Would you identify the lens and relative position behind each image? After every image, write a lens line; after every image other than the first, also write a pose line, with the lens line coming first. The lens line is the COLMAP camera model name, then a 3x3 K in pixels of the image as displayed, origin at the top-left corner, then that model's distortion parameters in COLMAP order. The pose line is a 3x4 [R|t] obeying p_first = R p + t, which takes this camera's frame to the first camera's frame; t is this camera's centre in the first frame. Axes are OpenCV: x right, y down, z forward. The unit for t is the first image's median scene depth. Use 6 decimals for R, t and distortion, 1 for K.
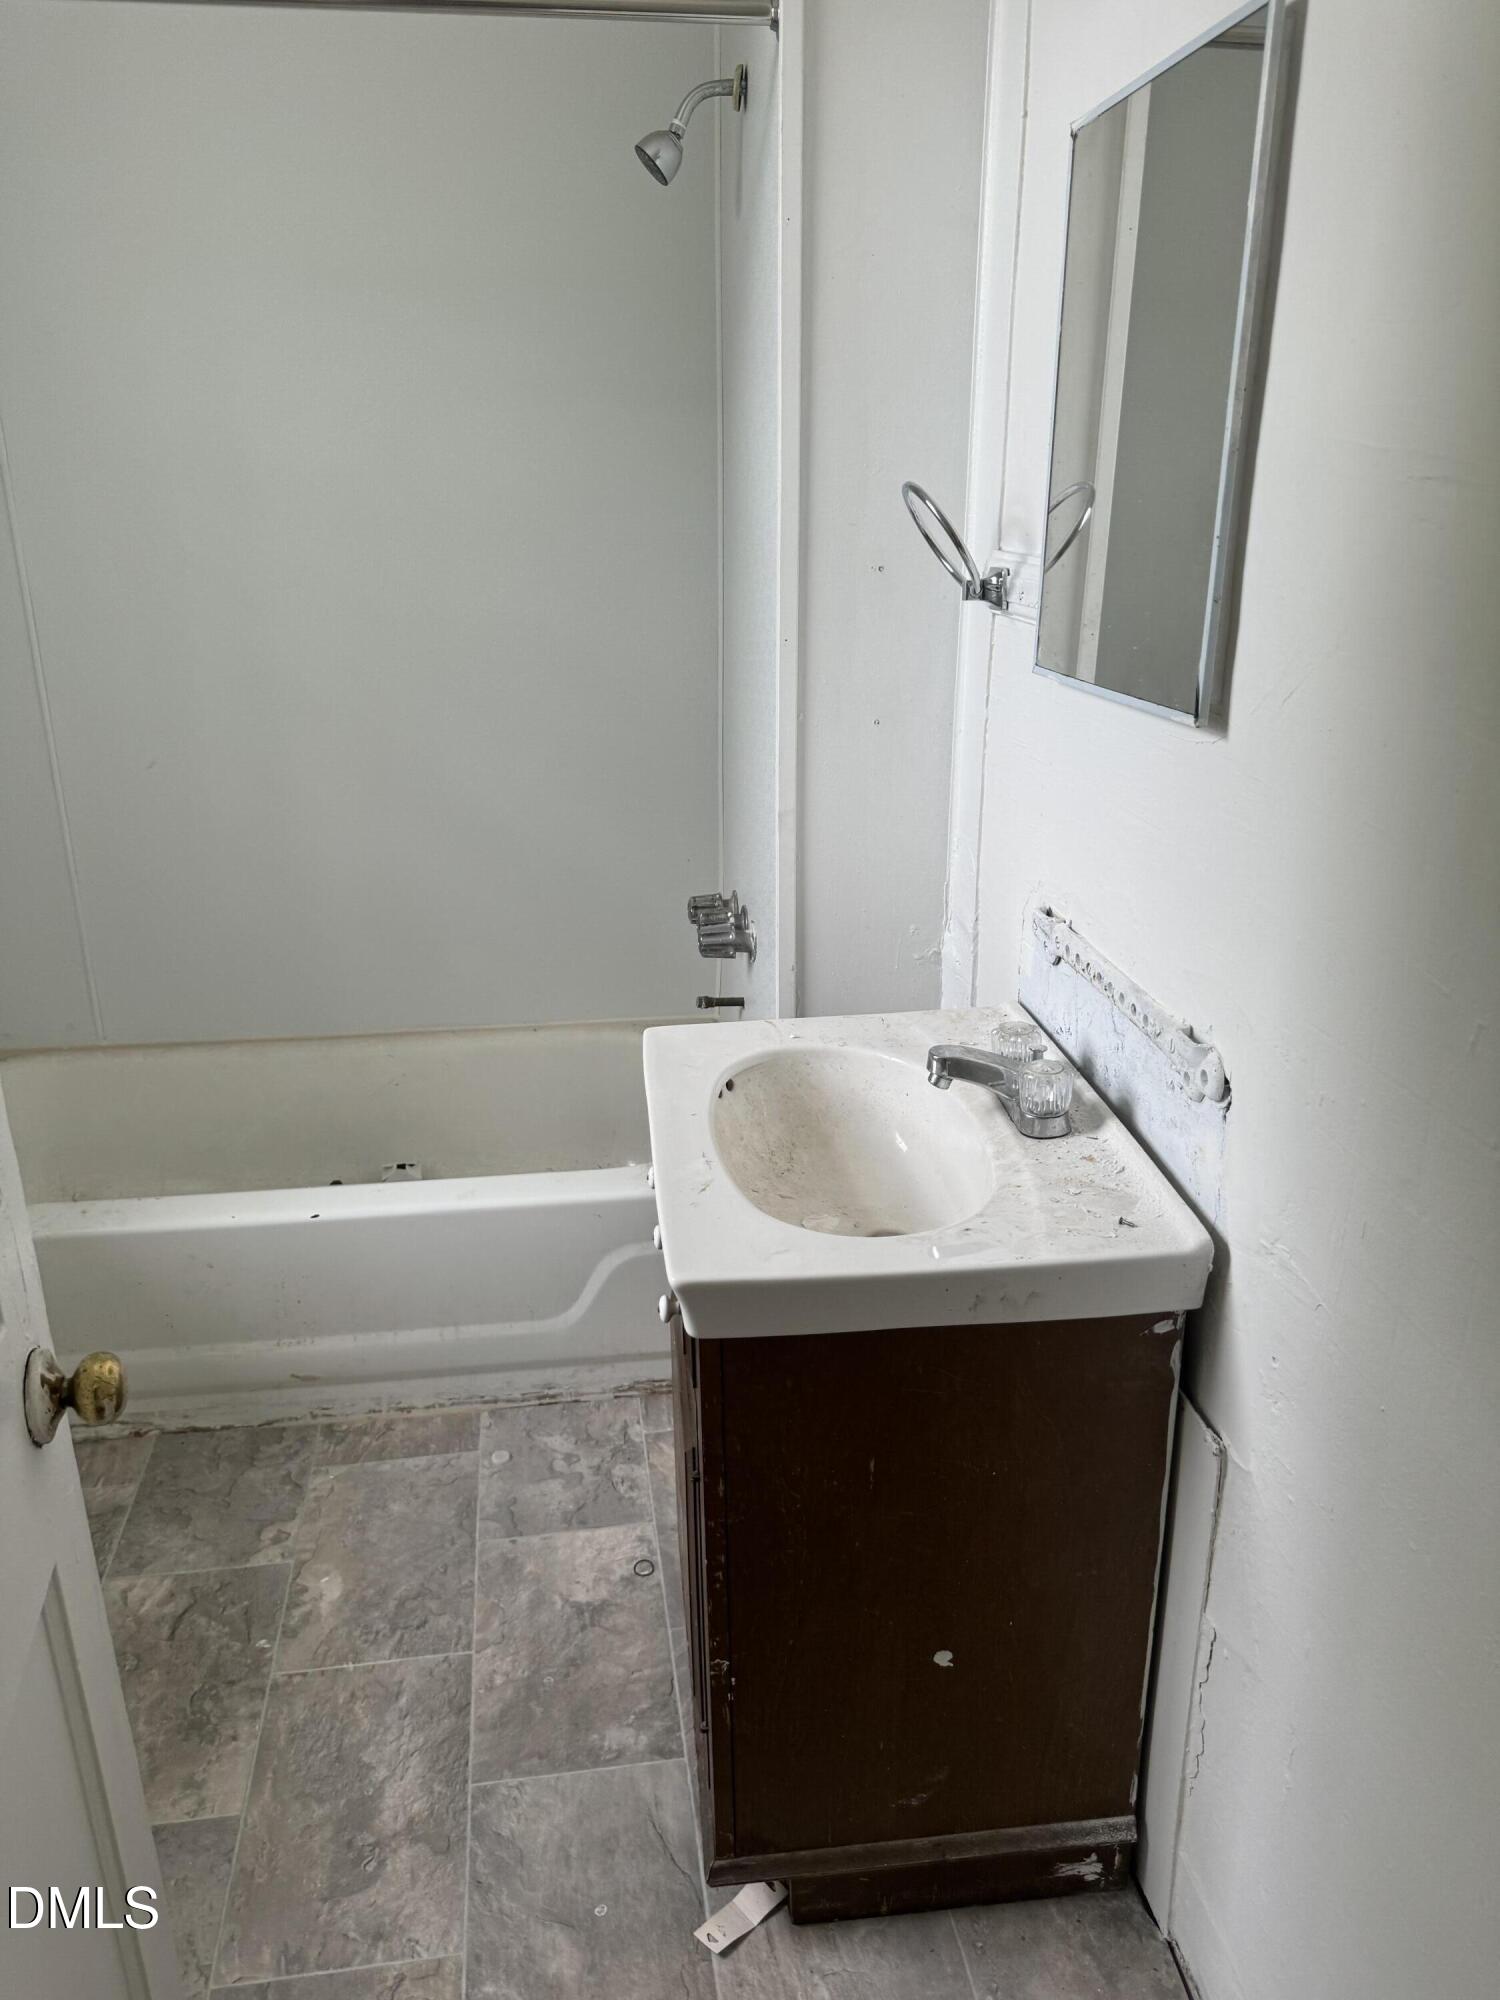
lens RADIAL K [[1419.1, 0, 739.0], [0, 1419.1, 993.6], [0, 0, 1]] dist [-0.012003, -0.002827]
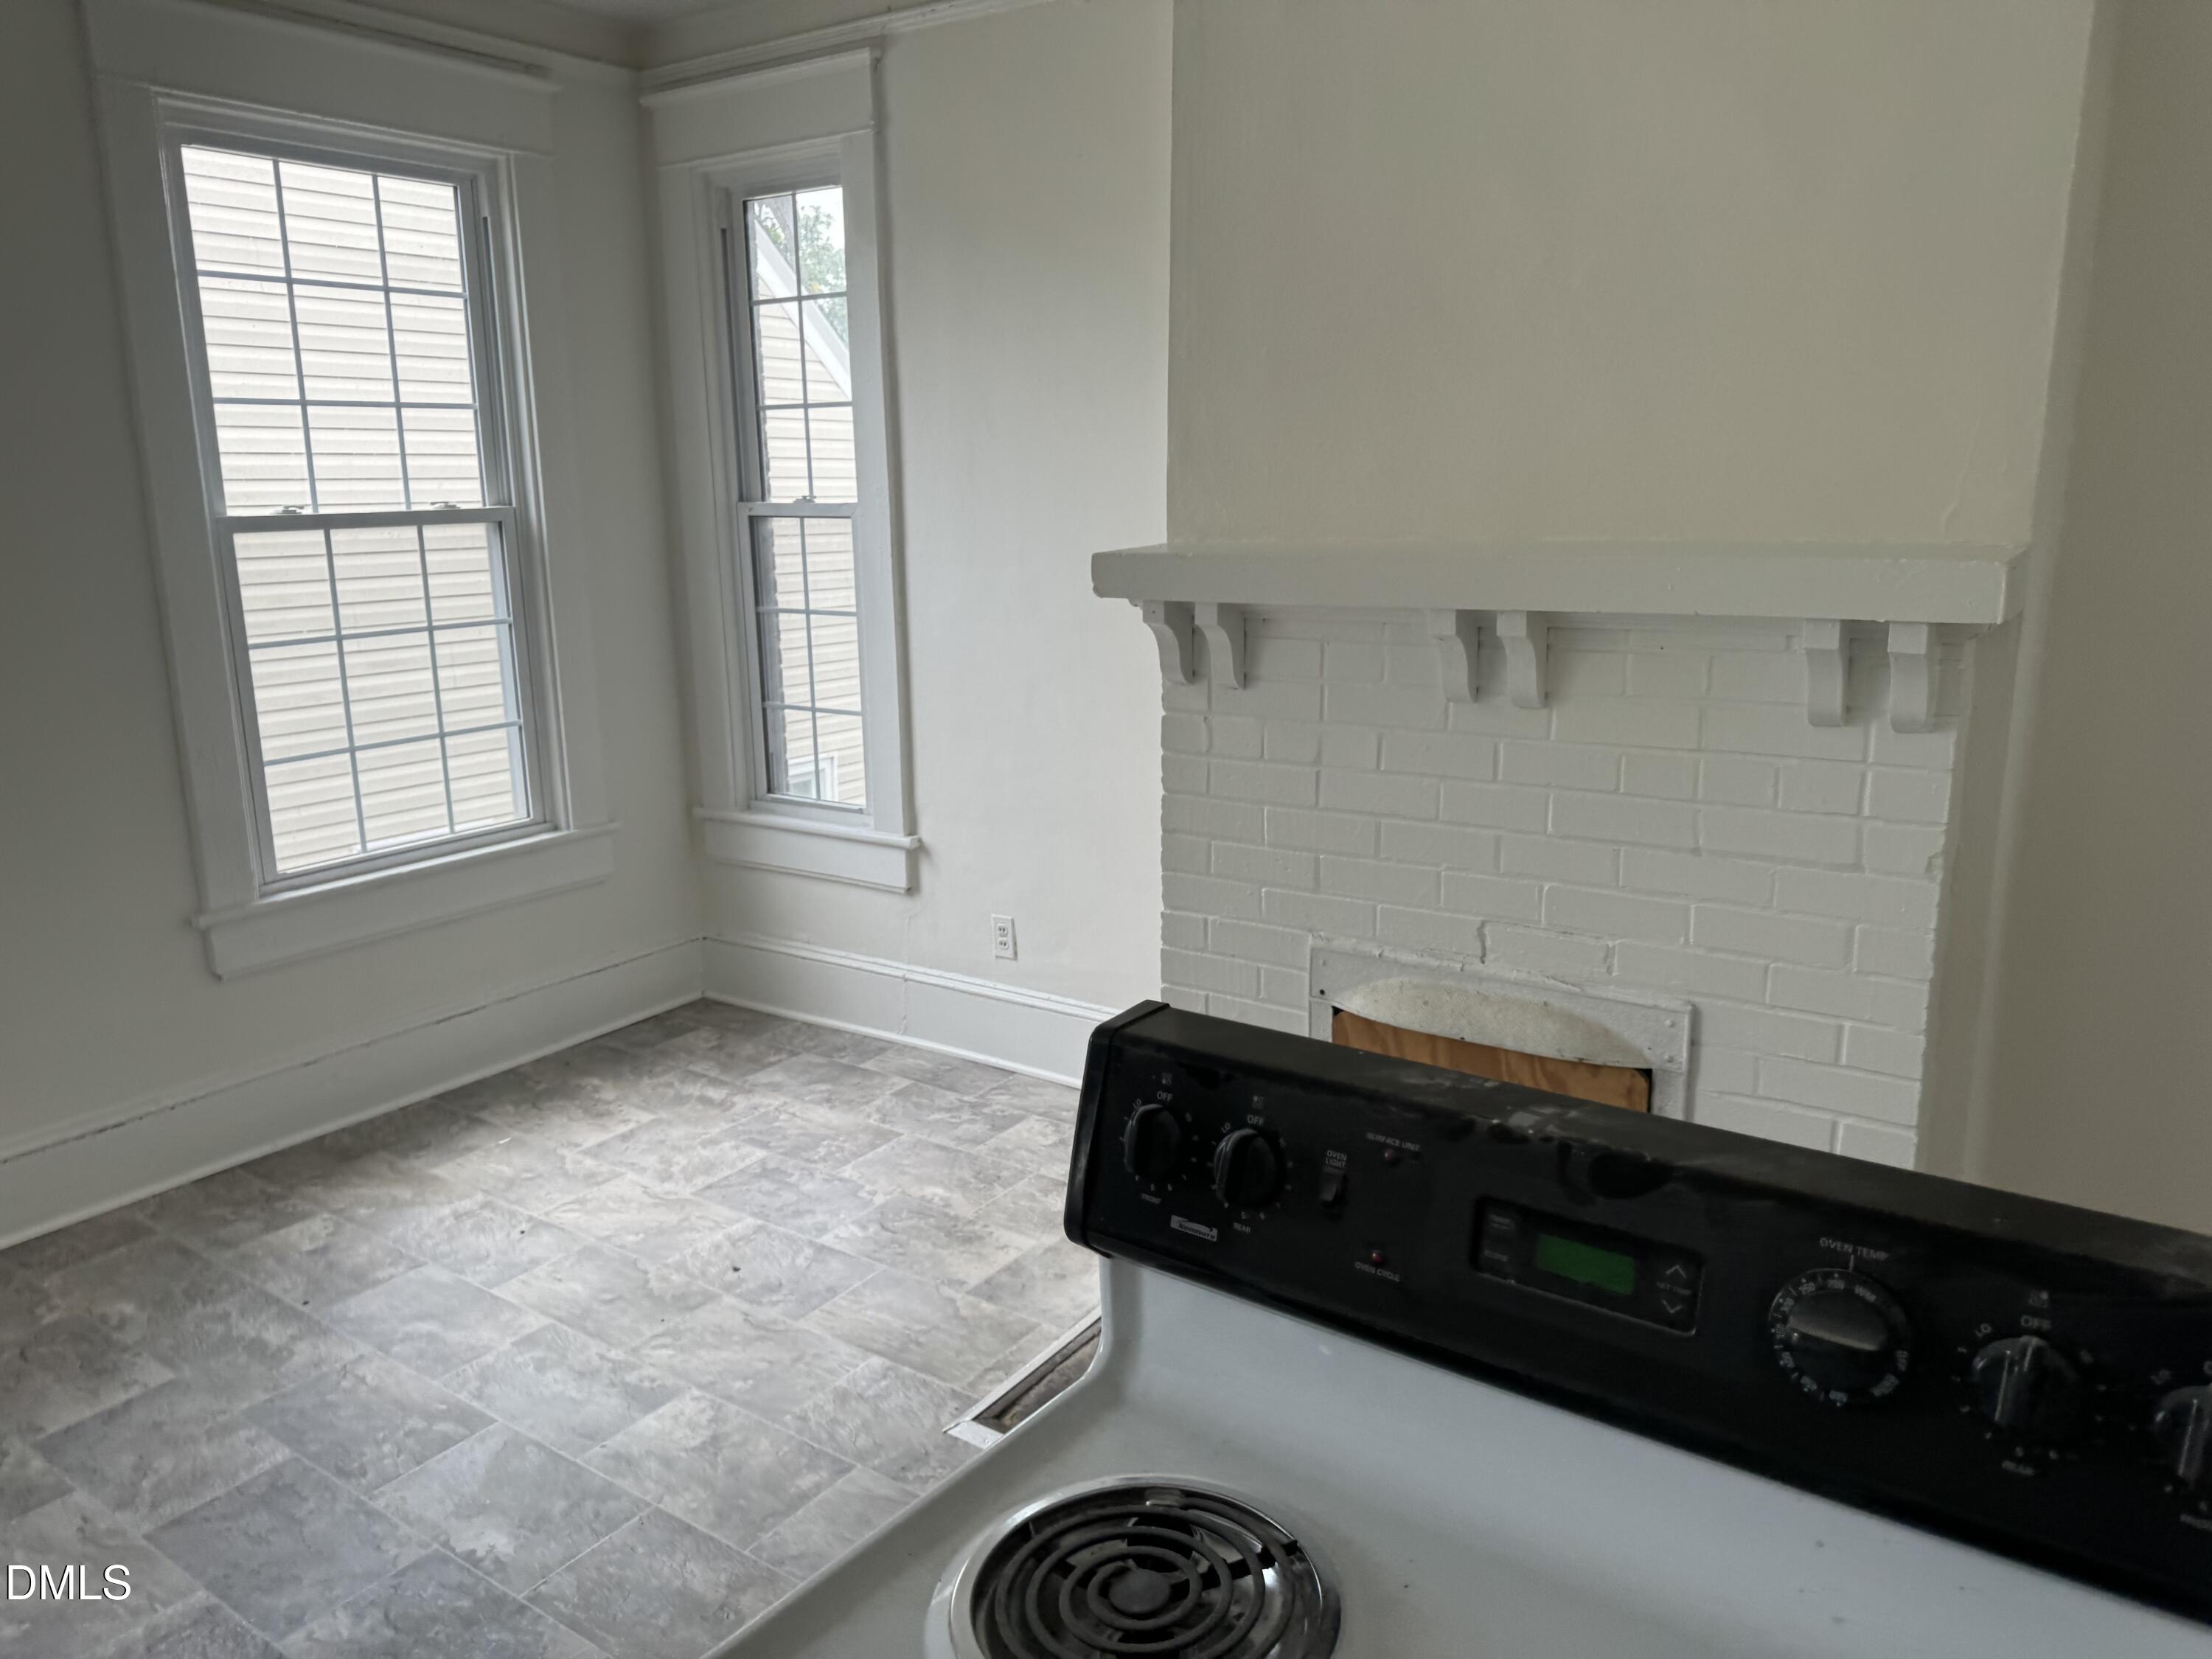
lens RADIAL K [[1569.5, 0, 1112.0], [0, 1569.5, 826.7], [0, 0, 1]] dist [-0.012003, -0.002827]
pose [[0.673352, -0.172335, 0.718956, -1.292616], [0.277064, 0.960405, -0.029278, 0.115215], [-0.685443, 0.218911, 0.694439, -0.469823]]
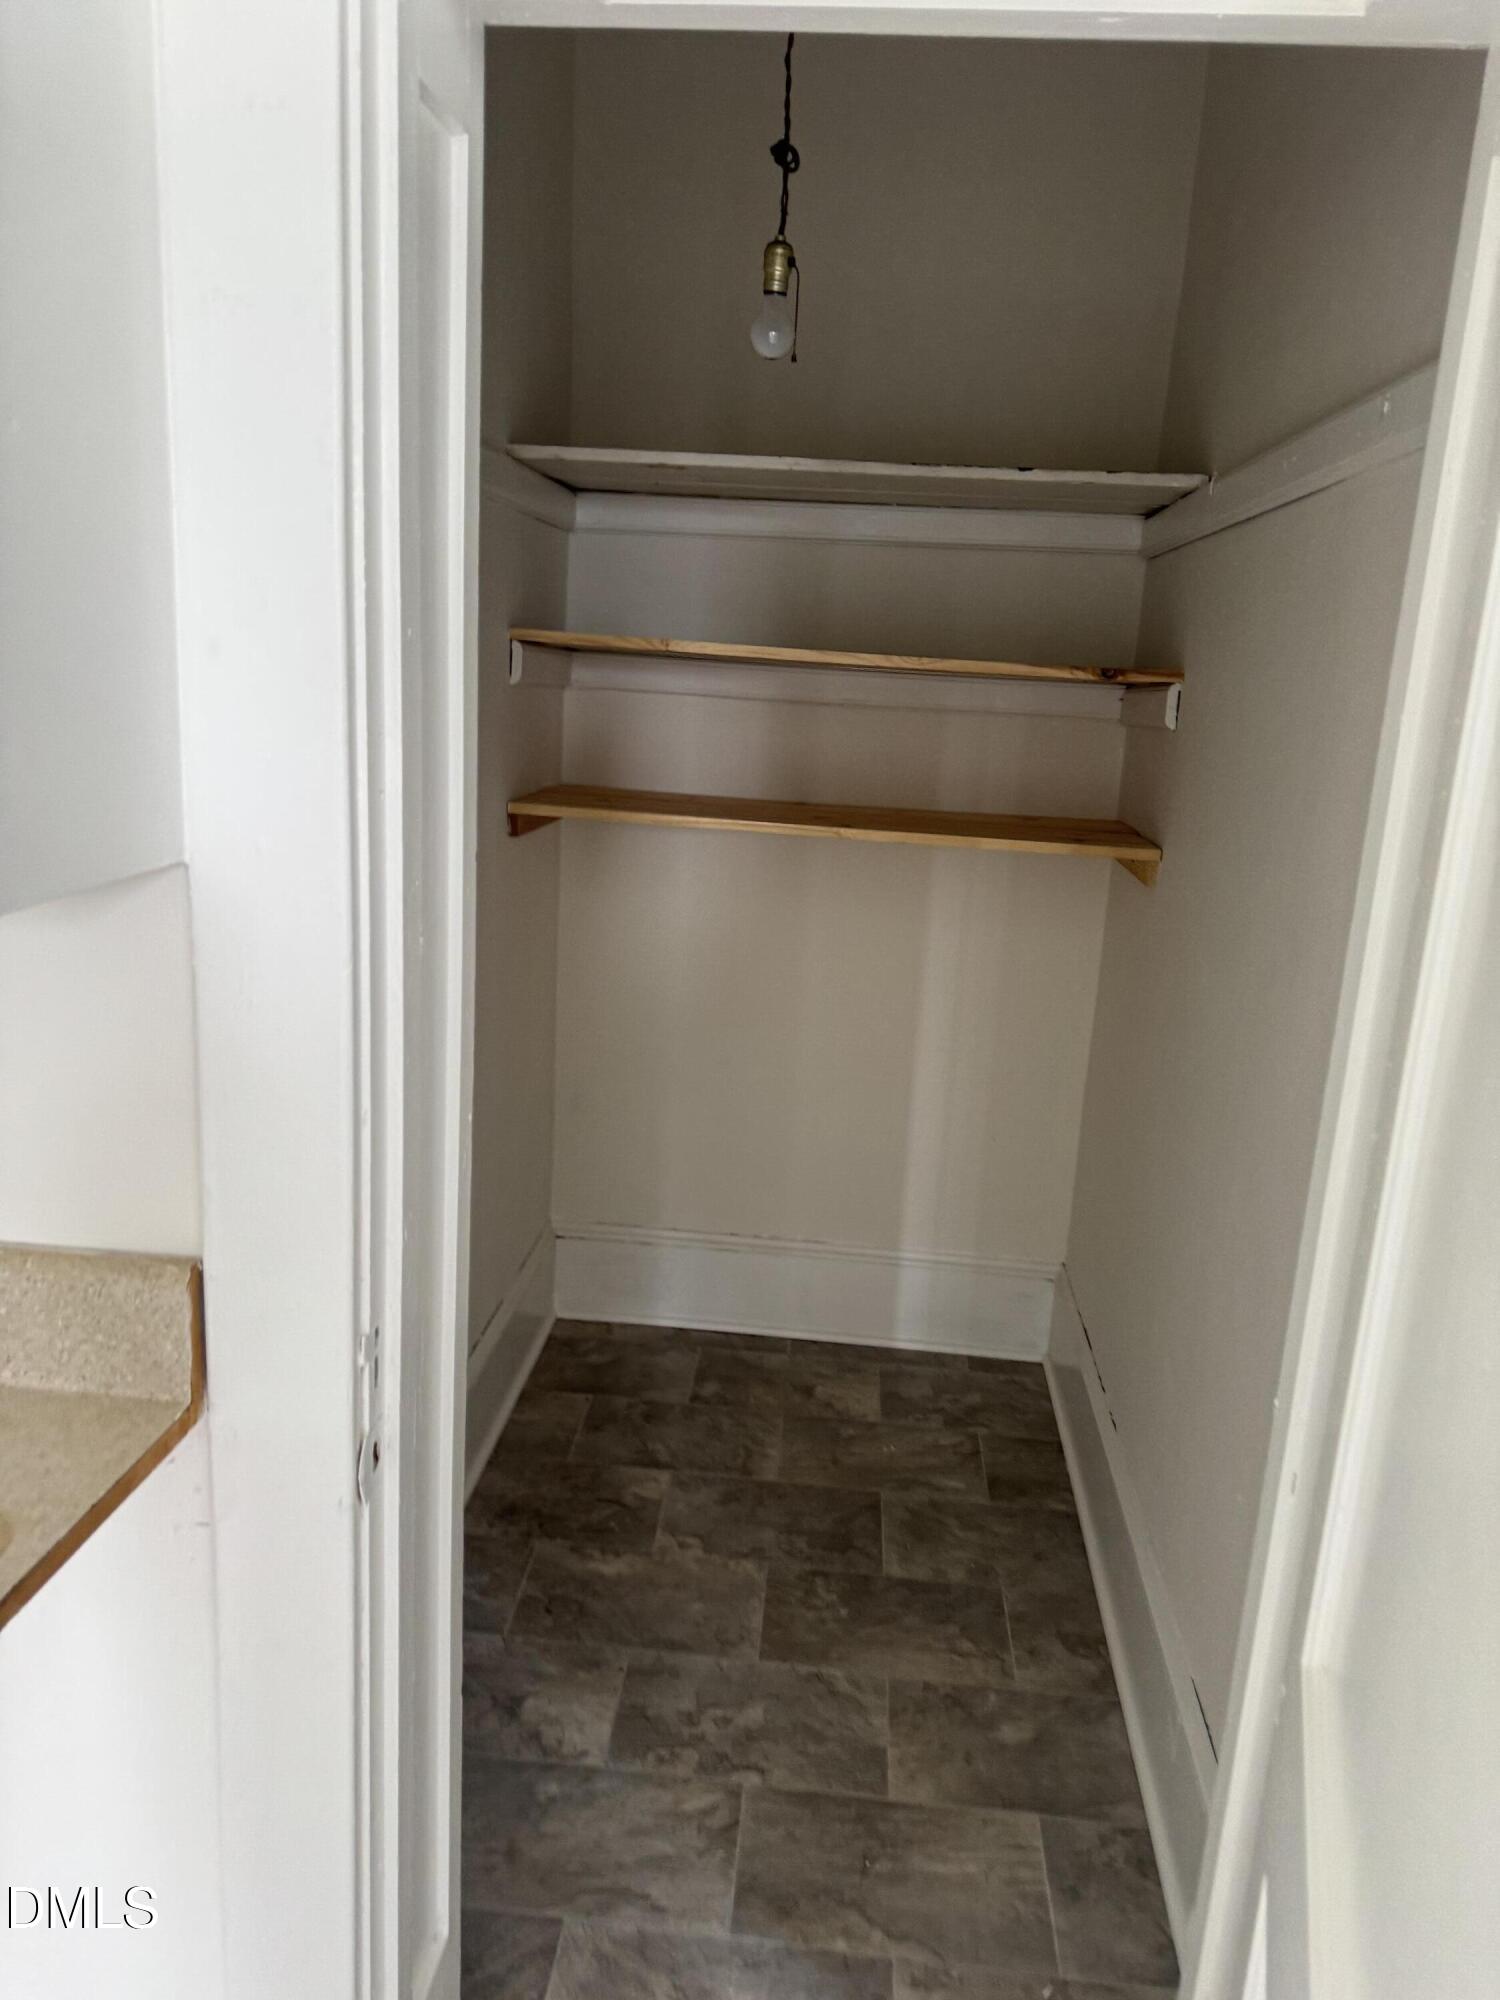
lens RADIAL K [[1419.1, 0, 744.4], [0, 1419.1, 1000.6], [0, 0, 1]] dist [-0.012003, -0.002827]
pose [[-0.210426, 0.219347, -0.952685, 0.704392], [-0.411716, 0.863984, 0.289863, -0.385137], [0.886685, 0.453230, -0.091496, 0.919617]]
